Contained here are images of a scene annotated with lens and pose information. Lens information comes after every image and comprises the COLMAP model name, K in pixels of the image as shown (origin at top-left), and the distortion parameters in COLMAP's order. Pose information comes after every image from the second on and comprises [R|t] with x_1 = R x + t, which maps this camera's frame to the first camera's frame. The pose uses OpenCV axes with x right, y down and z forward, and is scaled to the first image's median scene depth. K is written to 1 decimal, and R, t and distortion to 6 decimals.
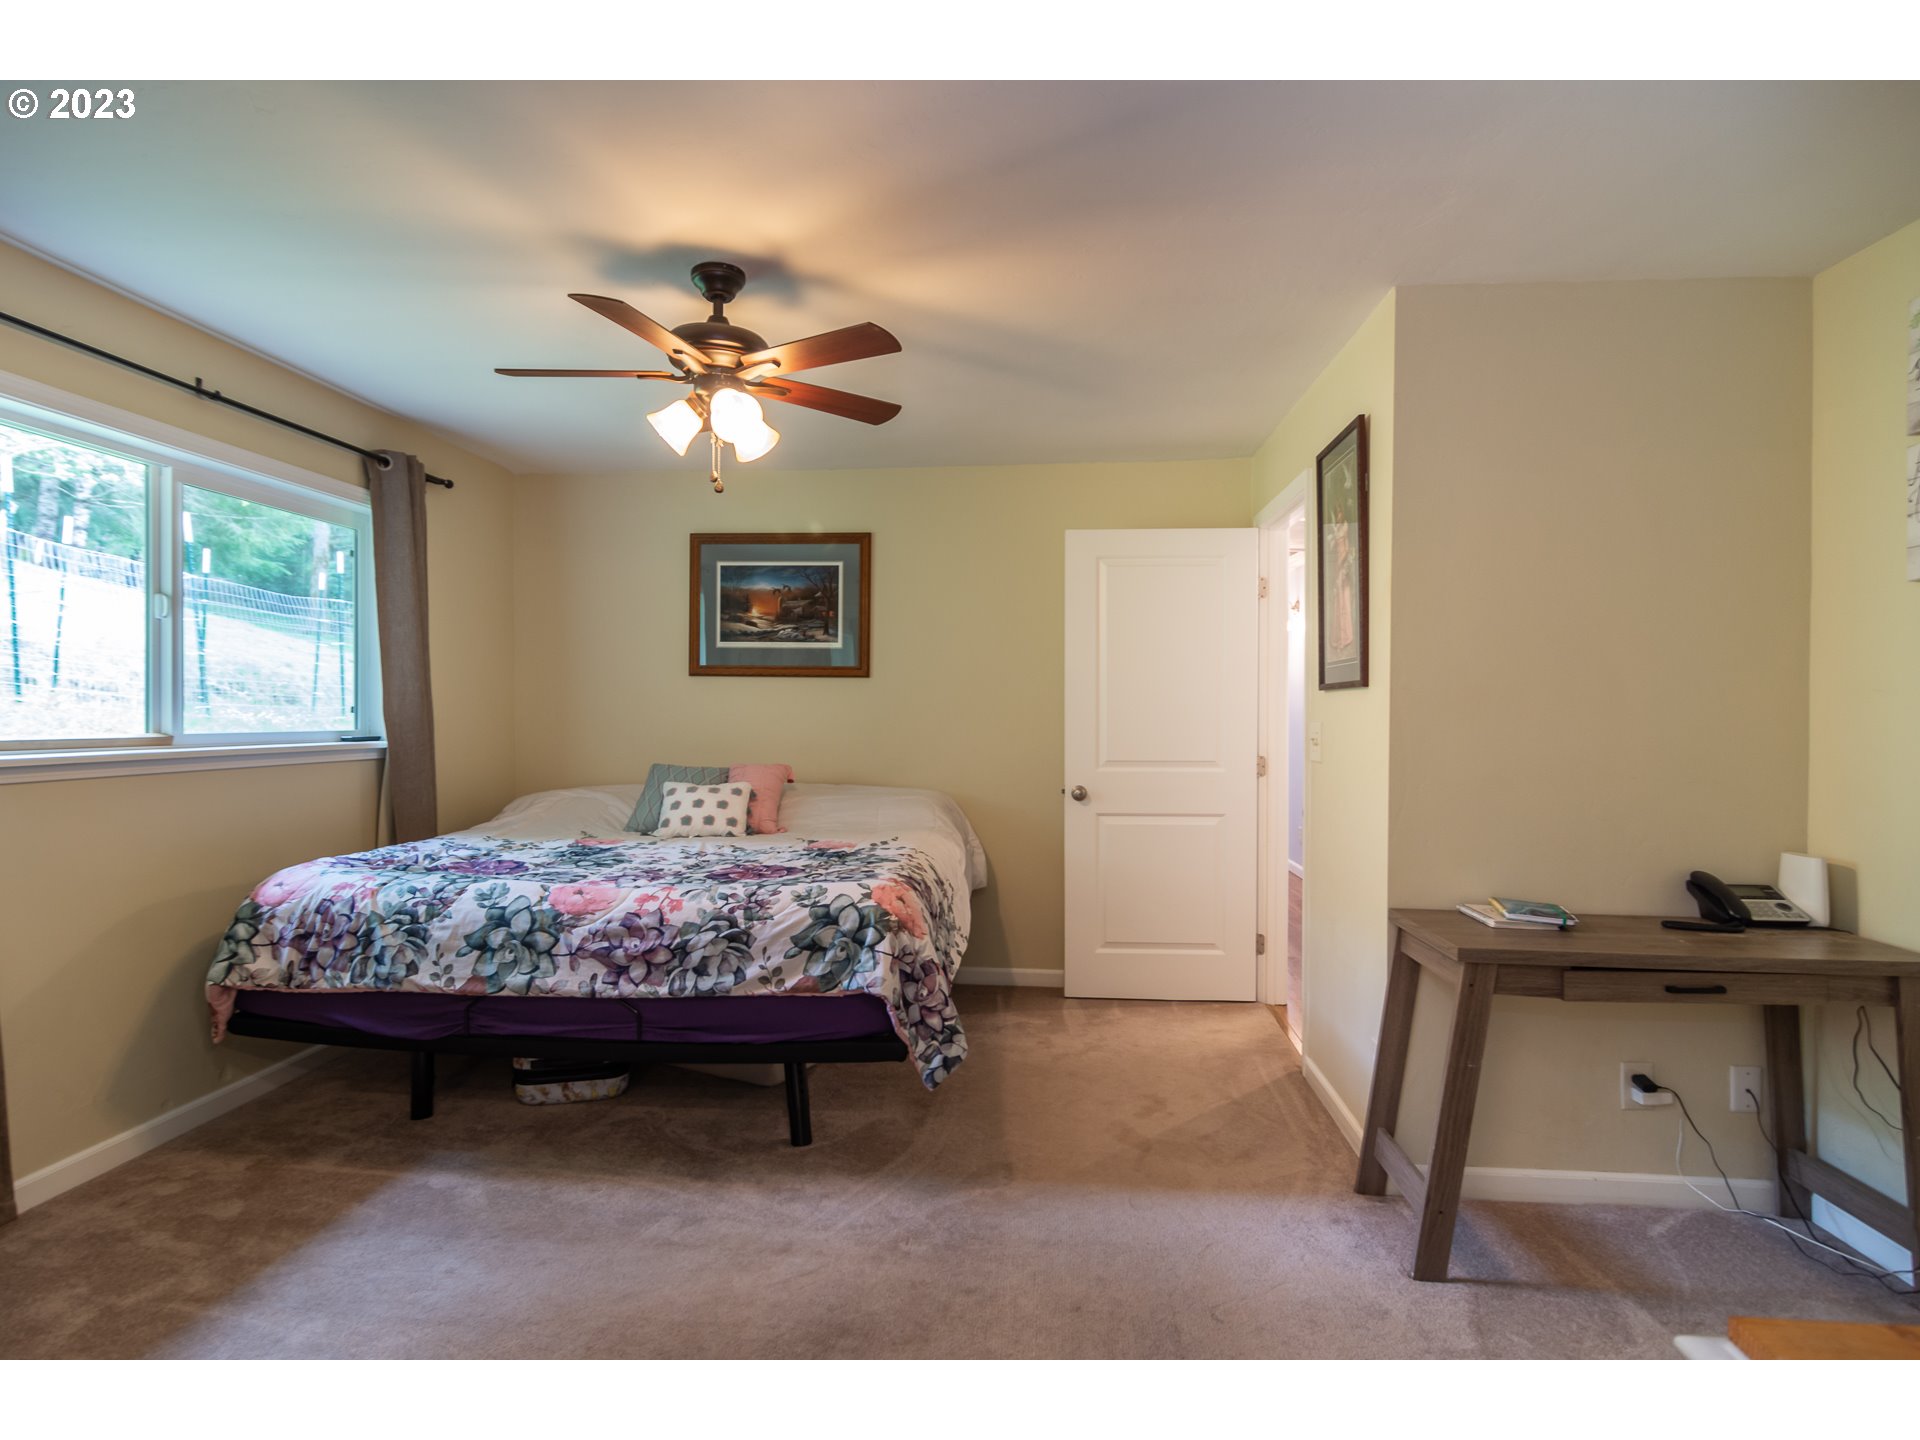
lens RADIAL K [[1036.5, 0, 940.1], [0, 1036.5, 720.2], [0, 0, 1]] dist [0.000380, 0.001243]
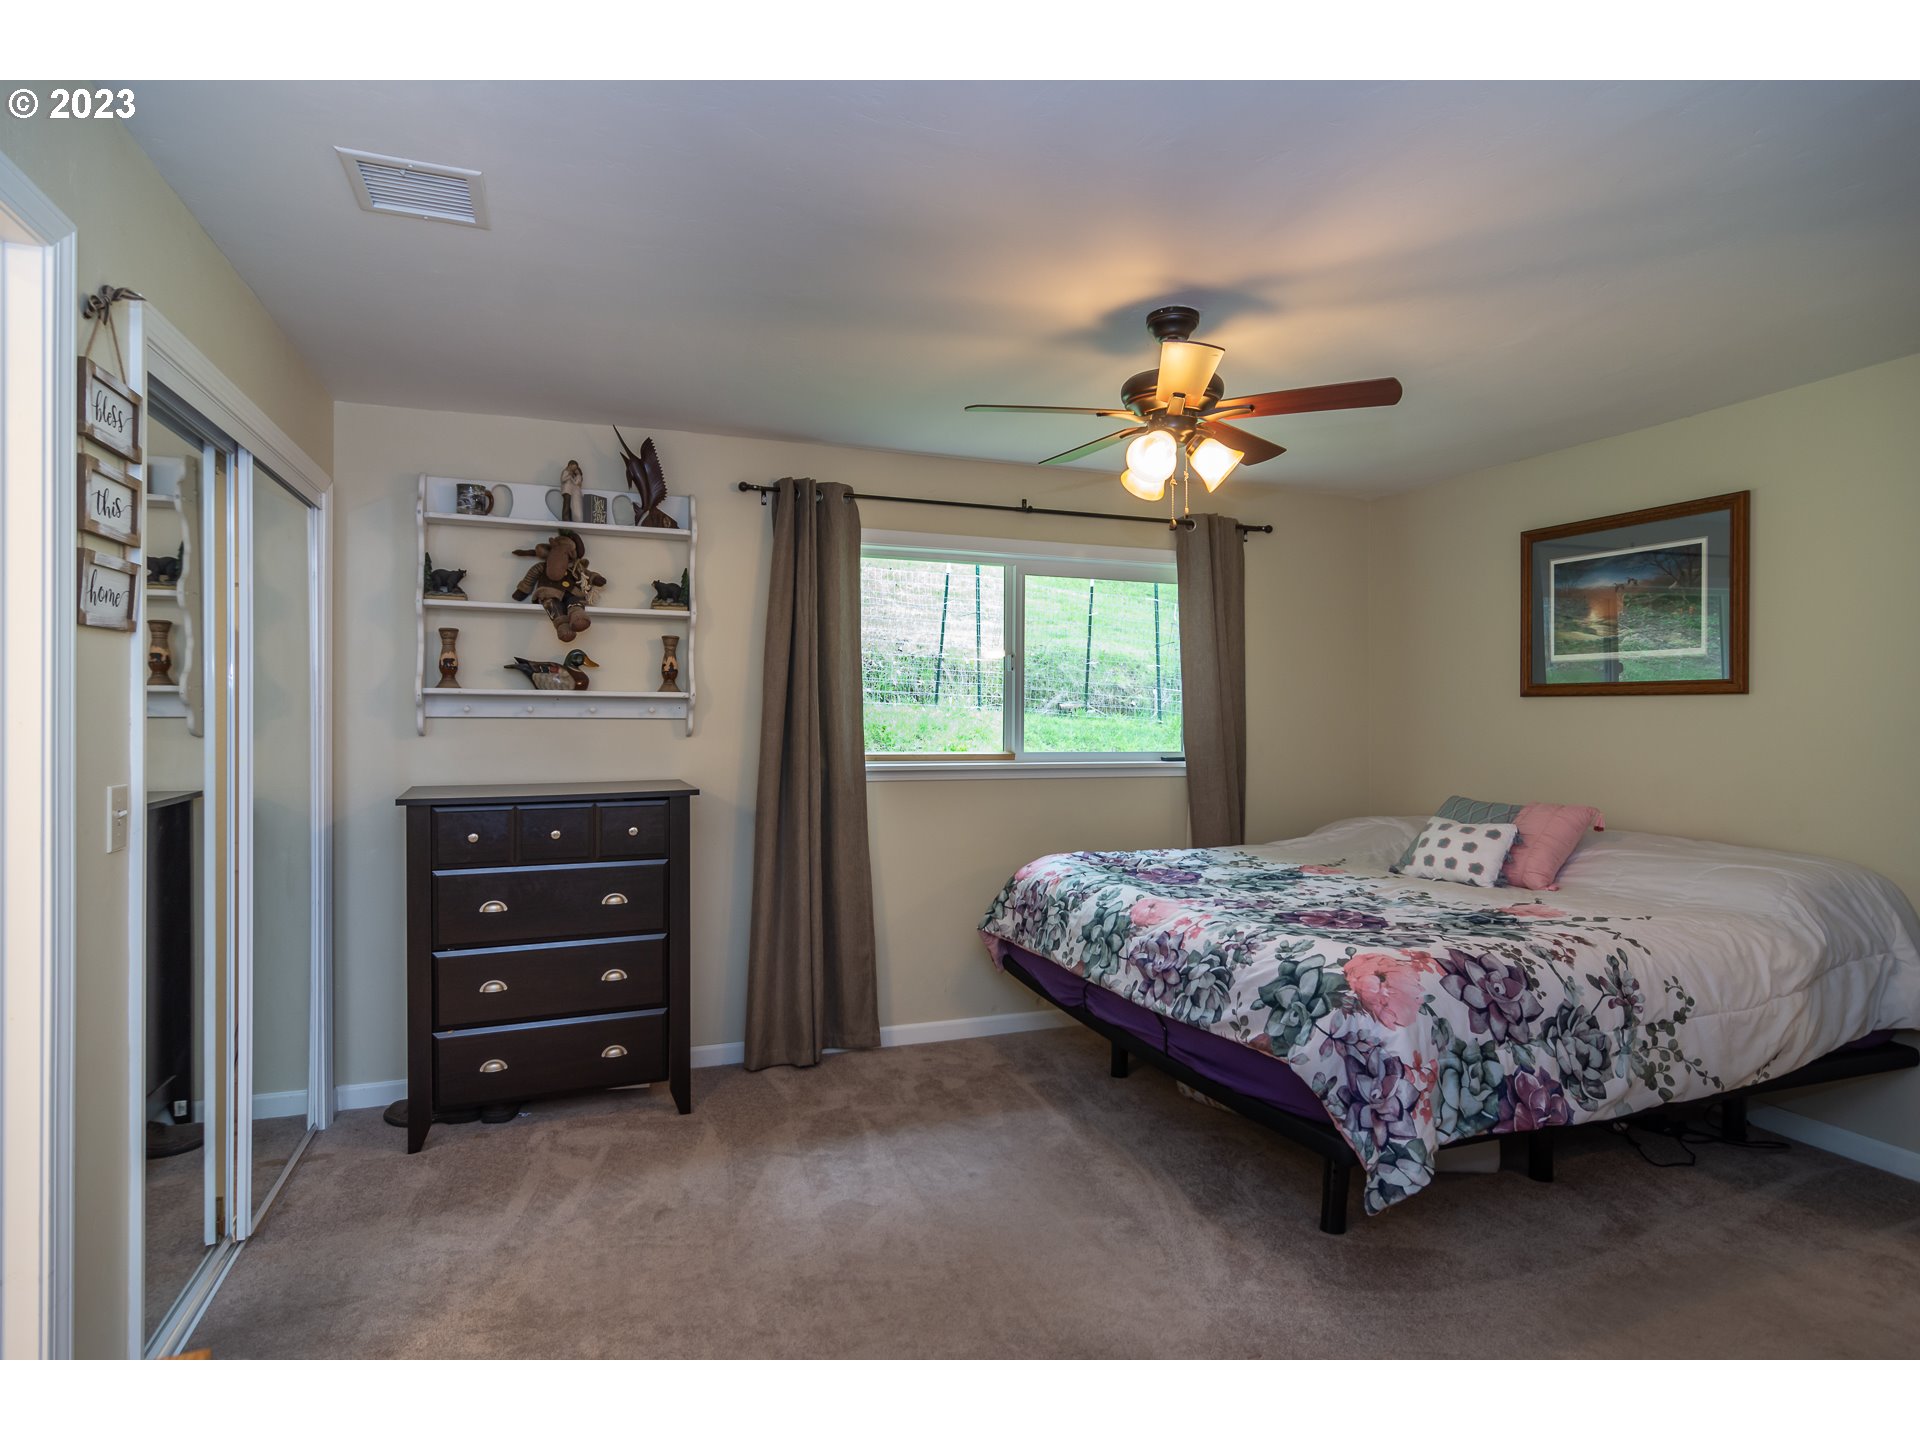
lens RADIAL K [[1036.5, 0, 940.1], [0, 1036.5, 720.2], [0, 0, 1]] dist [0.000380, 0.001243]
pose [[0.436467, -0.002191, -0.899718, 0.562568], [-0.009538, 0.999930, -0.007062, -0.021924], [0.899670, 0.011664, 0.436415, 0.326883]]
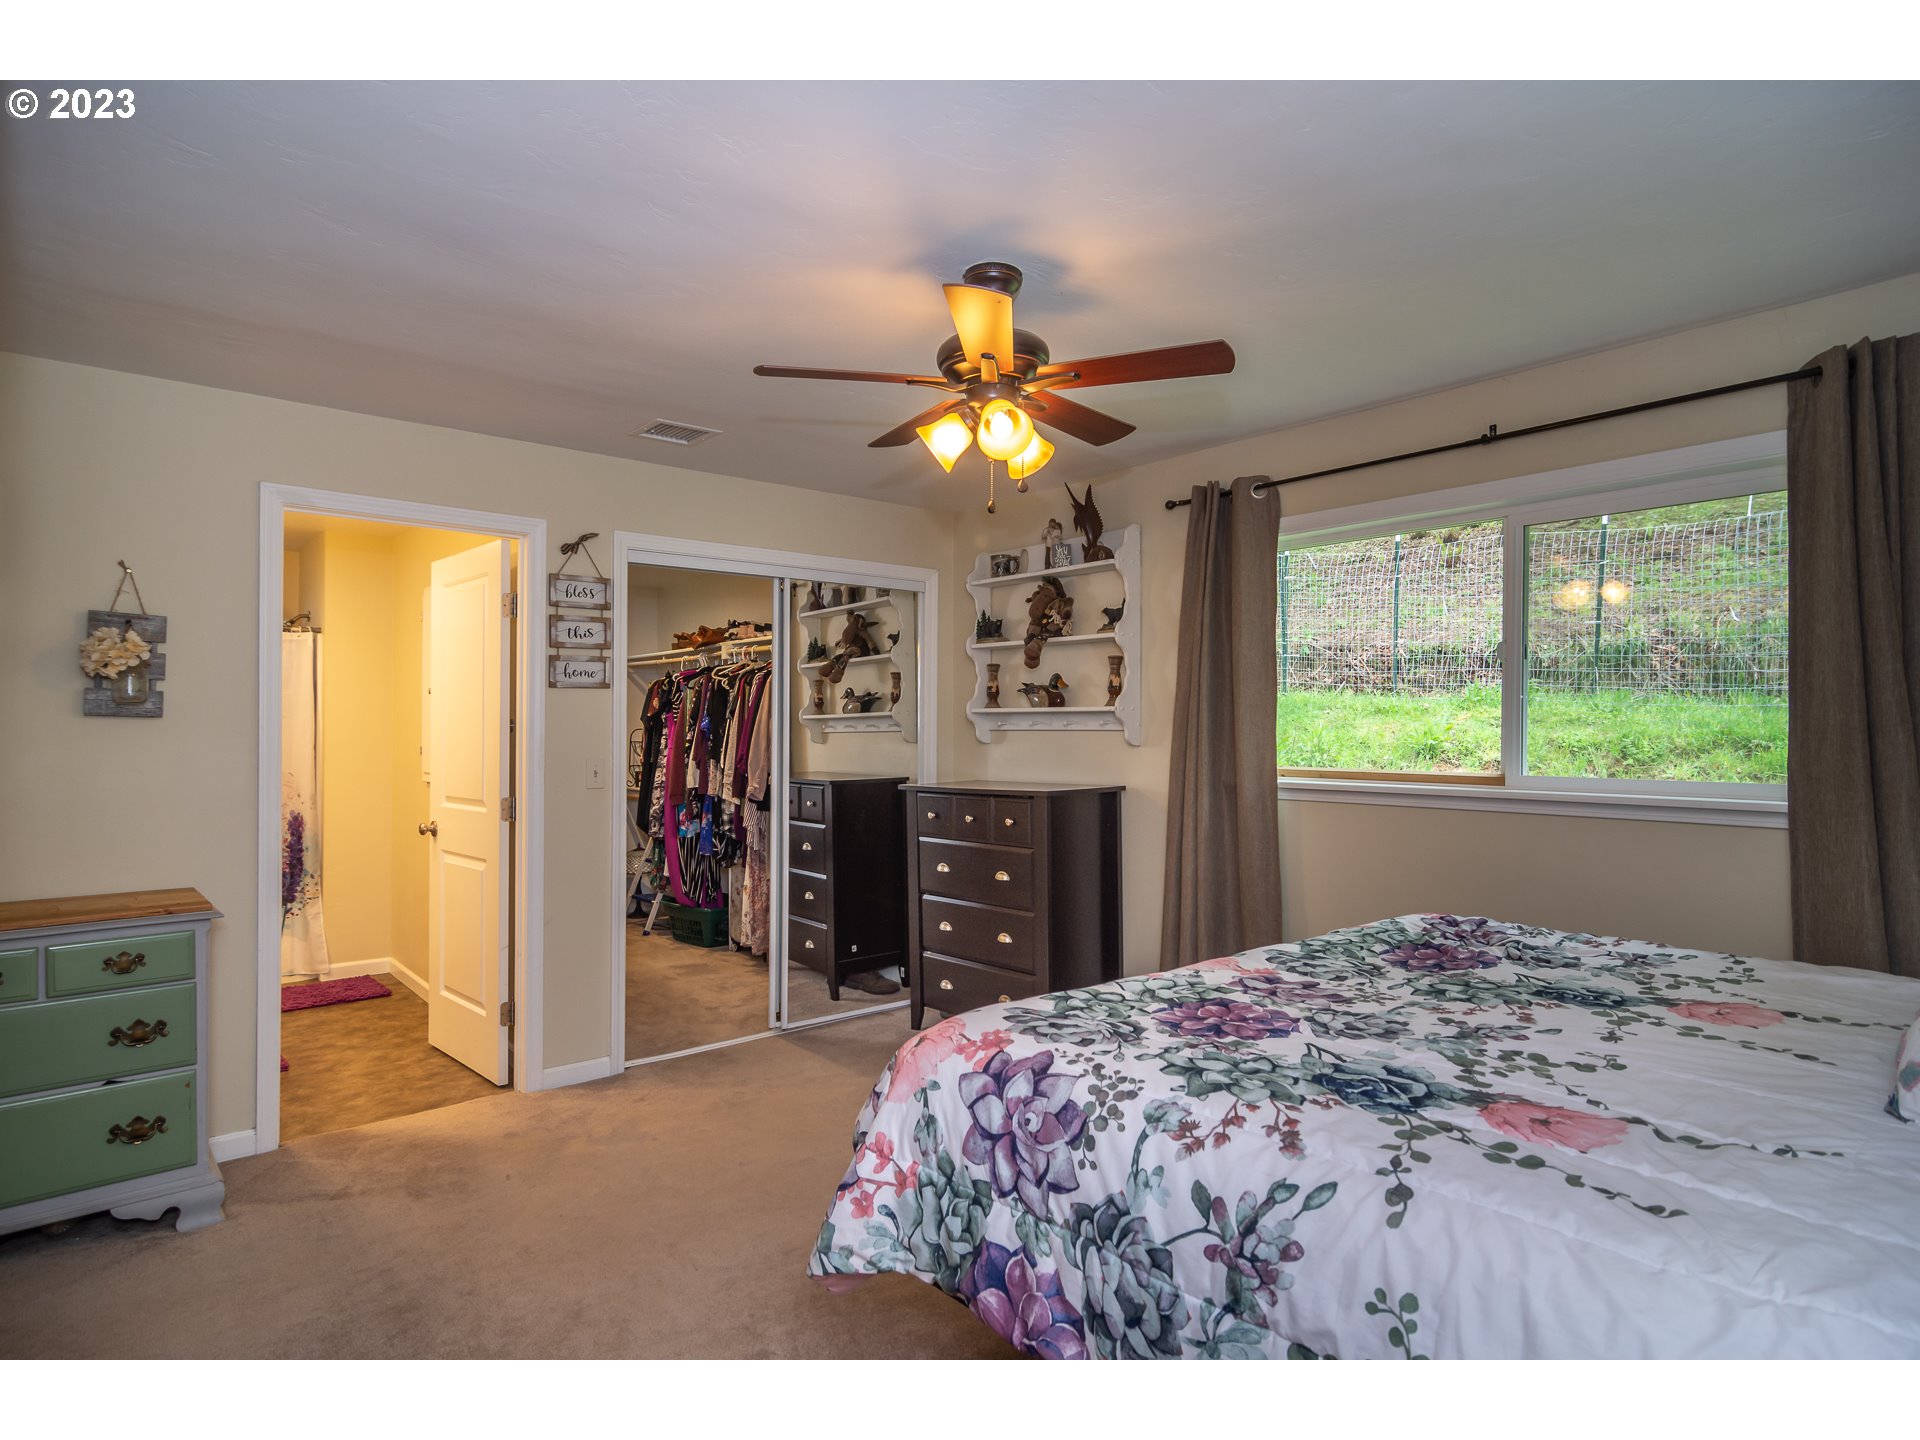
lens RADIAL K [[1035.7, 0, 954.9], [0, 1035.7, 735.1], [0, 0, 1]] dist [-0.002887, 0.000025]
pose [[-0.698607, -0.007285, -0.715469, 0.427446], [-0.014259, 0.999891, 0.003743, -0.024614], [0.715364, 0.012817, -0.698635, 1.510647]]
